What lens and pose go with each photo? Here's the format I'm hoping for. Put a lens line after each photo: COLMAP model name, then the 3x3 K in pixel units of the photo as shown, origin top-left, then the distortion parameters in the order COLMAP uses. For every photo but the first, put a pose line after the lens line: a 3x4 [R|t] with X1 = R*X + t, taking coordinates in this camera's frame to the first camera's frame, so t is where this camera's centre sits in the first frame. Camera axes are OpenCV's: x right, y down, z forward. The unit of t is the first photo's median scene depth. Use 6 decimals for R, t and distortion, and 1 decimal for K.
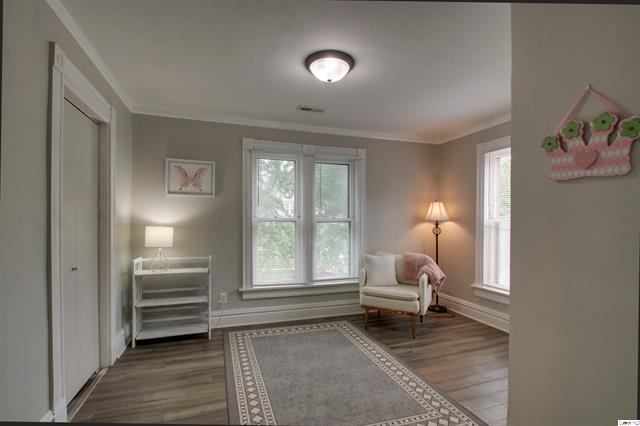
lens RADIAL K [[300.1, 0, 317.6], [0, 300.1, 223.5], [0, 0, 1]] dist [0.002206, -0.008195]
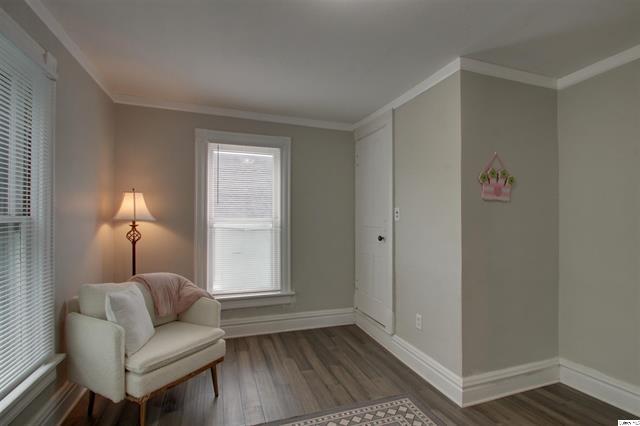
lens RADIAL K [[300.1, 0, 317.6], [0, 300.1, 223.5], [0, 0, 1]] dist [0.002206, -0.008195]
pose [[-0.022262, -0.006029, 0.999734, -0.911276], [0.001377, 0.999981, 0.006061, -0.017916], [-0.999751, 0.001512, -0.022254, 2.013592]]
